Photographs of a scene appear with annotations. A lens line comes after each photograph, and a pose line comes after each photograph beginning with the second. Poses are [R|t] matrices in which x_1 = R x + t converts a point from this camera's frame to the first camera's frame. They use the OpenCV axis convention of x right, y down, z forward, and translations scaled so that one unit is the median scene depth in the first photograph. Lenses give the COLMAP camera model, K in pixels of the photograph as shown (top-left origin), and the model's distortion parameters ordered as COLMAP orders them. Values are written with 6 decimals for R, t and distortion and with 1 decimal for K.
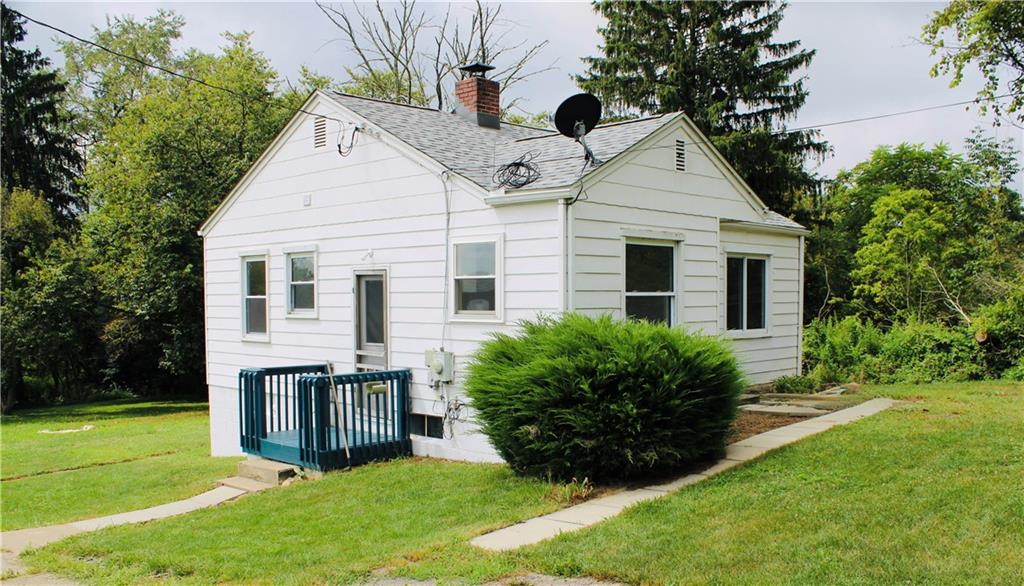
lens RADIAL K [[933.0, 0, 512.5], [0, 933.0, 358.0], [0, 0, 1]] dist [-0.176742, 0.166505]
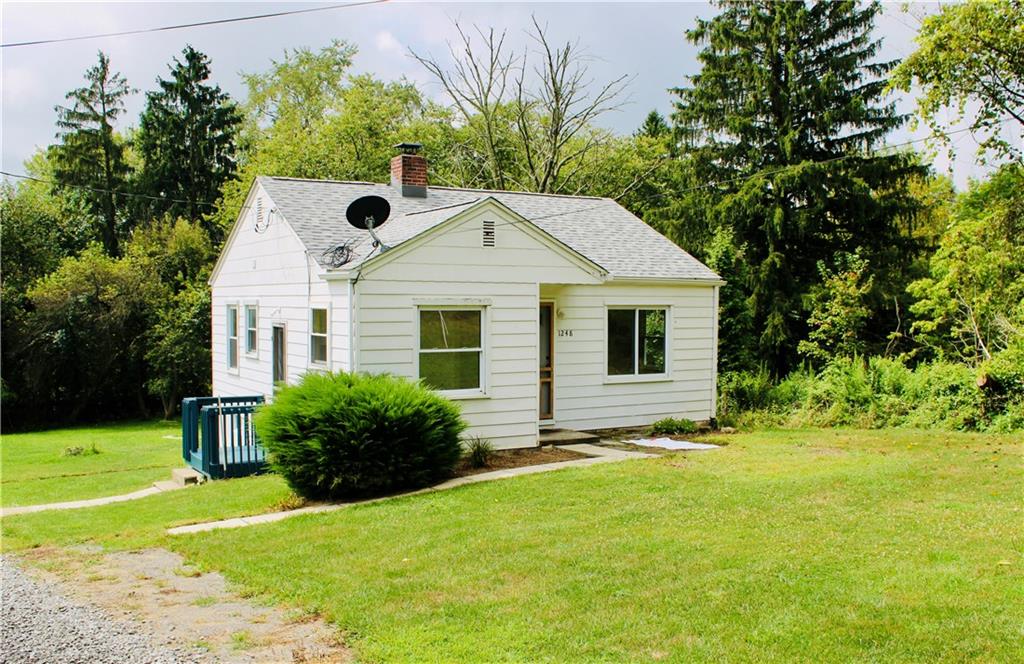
lens RADIAL K [[999.3, 0, 526.1], [0, 999.3, 355.3], [0, 0, 1]] dist [-0.145761, 0.088213]
pose [[0.967918, 0.021335, -0.250361, 0.231617], [-0.024885, 0.999630, -0.011023, -0.020407], [0.250033, 0.016900, 0.968090, -0.099537]]
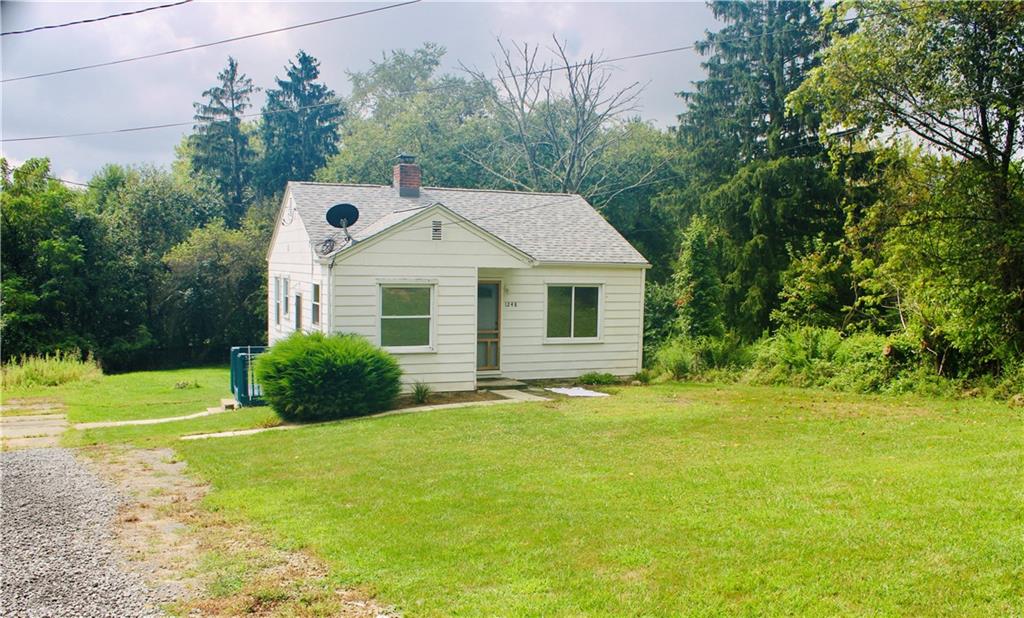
lens RADIAL K [[898.2, 0, 510.5], [0, 898.2, 352.8], [0, 0, 1]] dist [-0.130609, 0.004140]
pose [[0.924923, 0.058897, -0.375565, 0.373729], [-0.047449, 0.998086, 0.039669, -0.031335], [0.377182, -0.018870, 0.925947, -0.165636]]
